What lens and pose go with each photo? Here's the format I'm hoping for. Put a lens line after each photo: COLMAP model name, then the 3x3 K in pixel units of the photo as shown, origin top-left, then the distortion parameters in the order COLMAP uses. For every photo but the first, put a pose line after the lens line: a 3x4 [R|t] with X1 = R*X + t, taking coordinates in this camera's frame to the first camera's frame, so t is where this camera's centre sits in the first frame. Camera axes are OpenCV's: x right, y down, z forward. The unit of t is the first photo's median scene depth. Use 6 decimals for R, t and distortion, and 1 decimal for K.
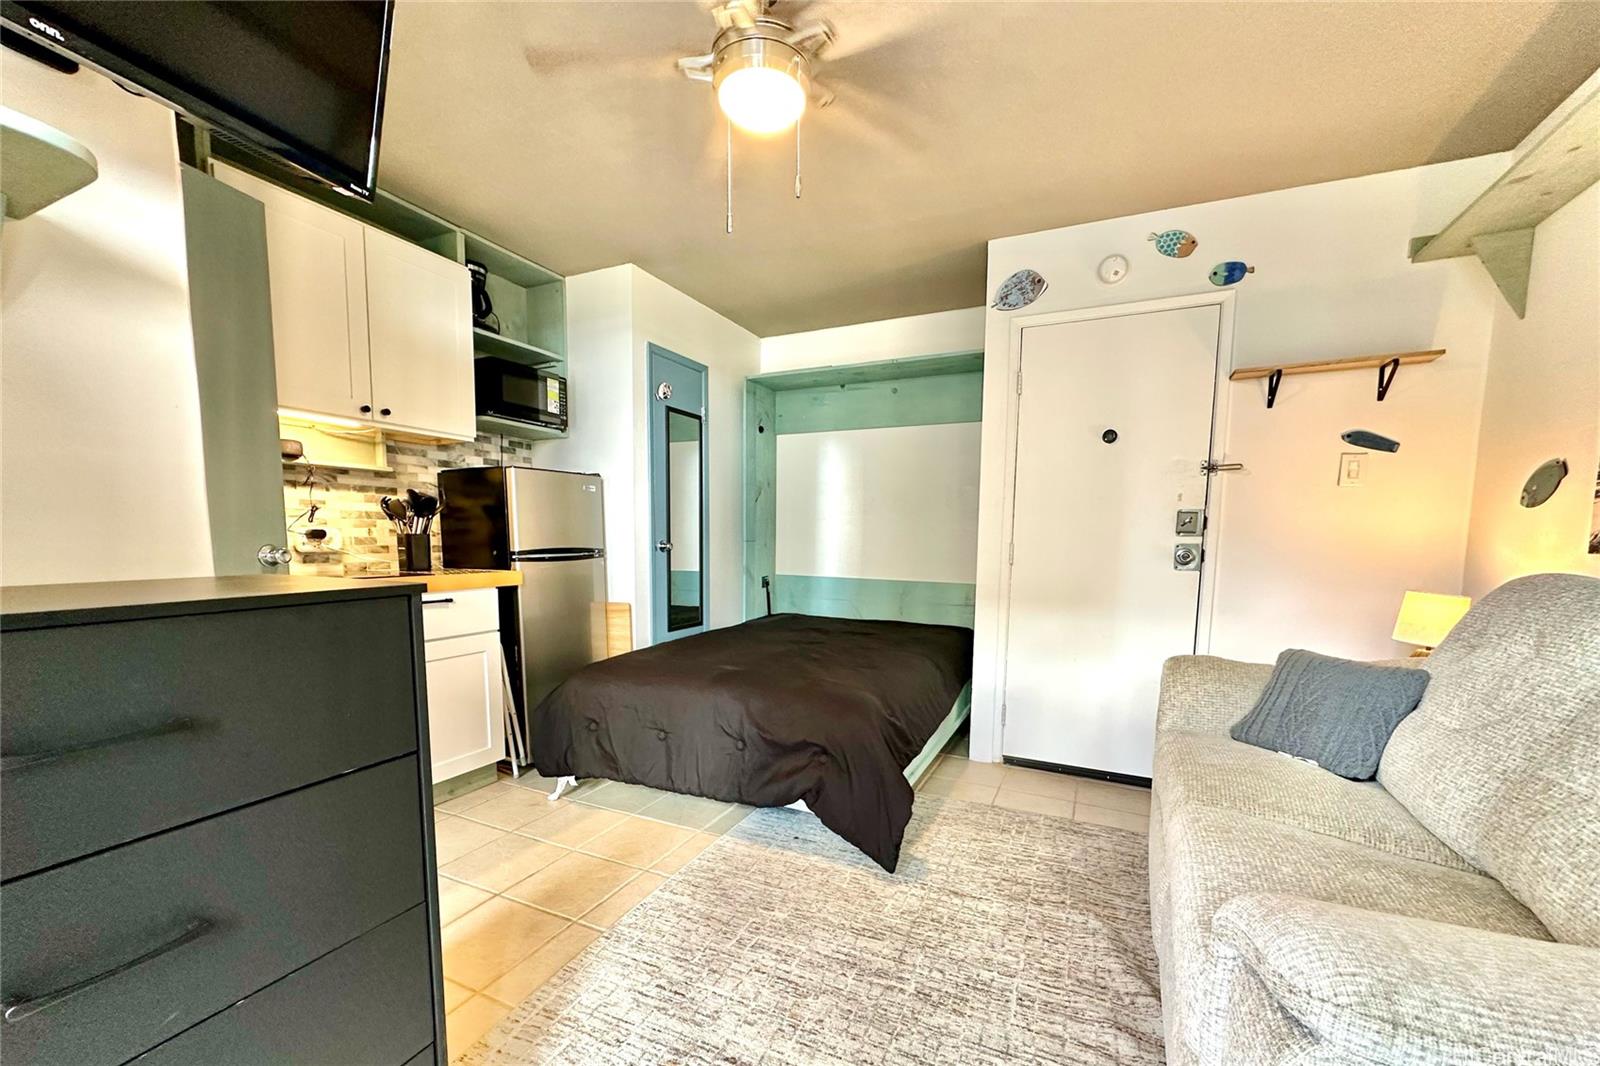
lens RADIAL K [[634.6, 0, 800.5], [0, 634.6, 599.4], [0, 0, 1]] dist [-0.002396, 0.000541]
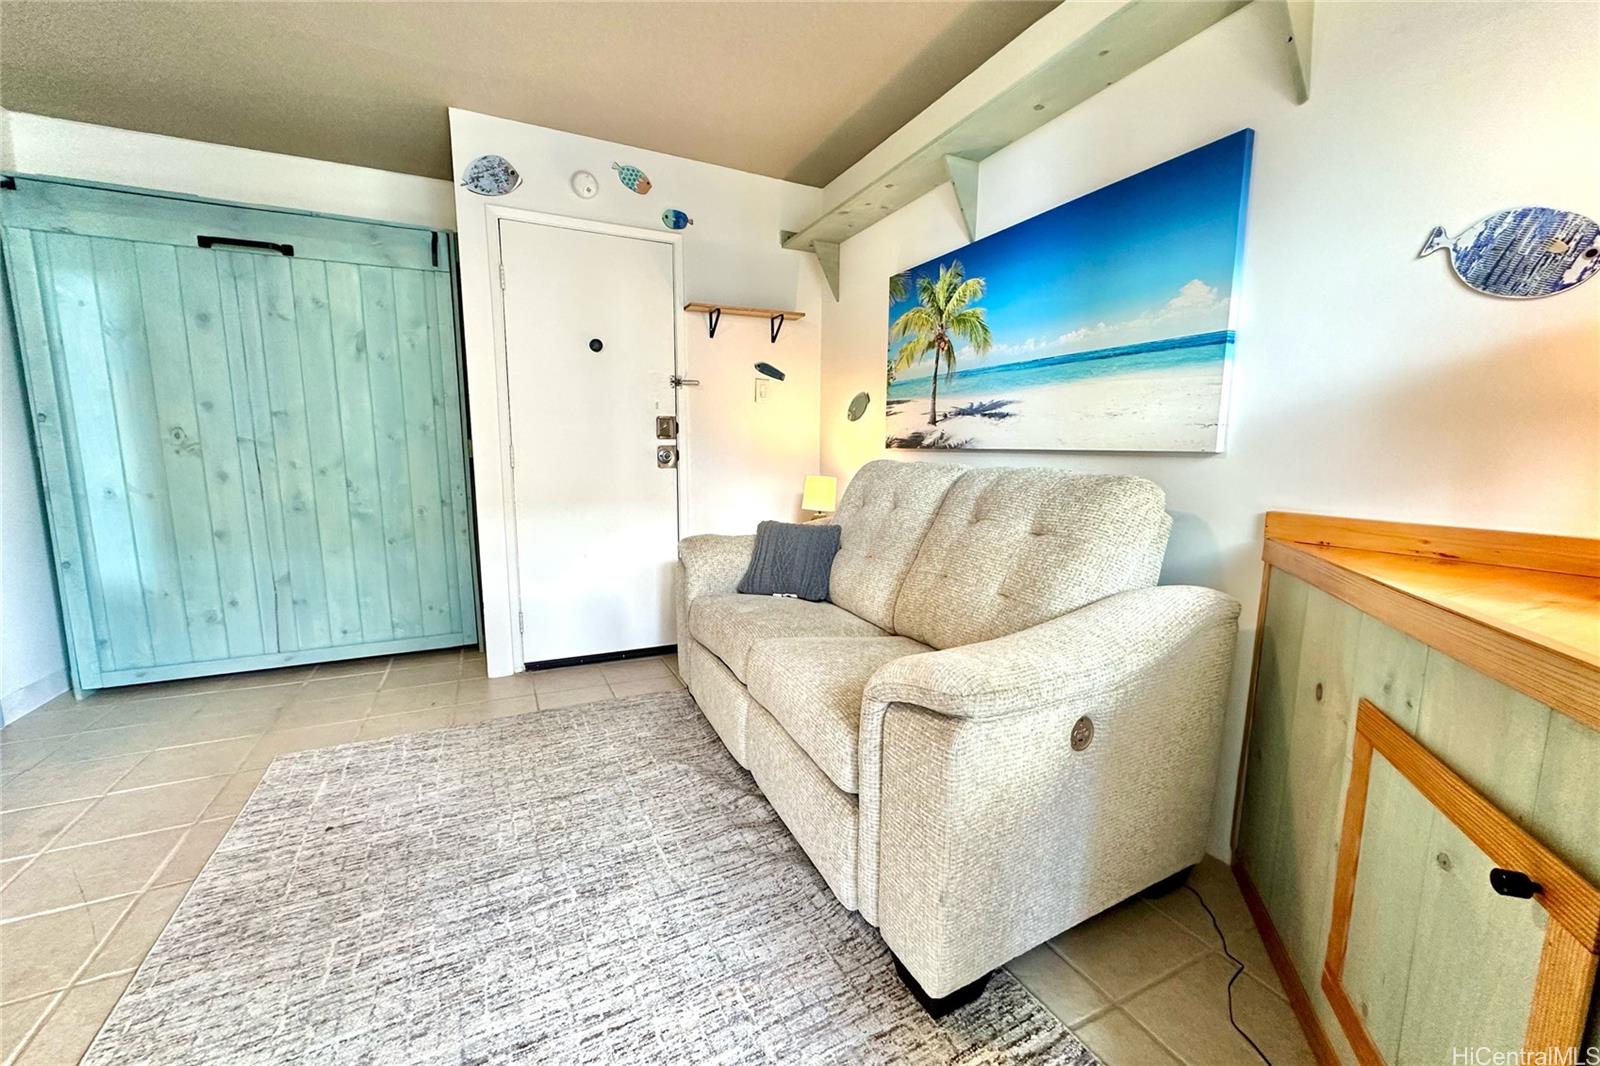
lens RADIAL K [[634.6, 0, 798.1], [0, 634.6, 541.6], [0, 0, 1]] dist [-0.002396, 0.000541]
pose [[0.624344, -0.120231, 0.771841, -0.183332], [0.079298, 0.992735, 0.090496, 0.003453], [-0.777114, 0.004704, 0.629342, 0.061531]]
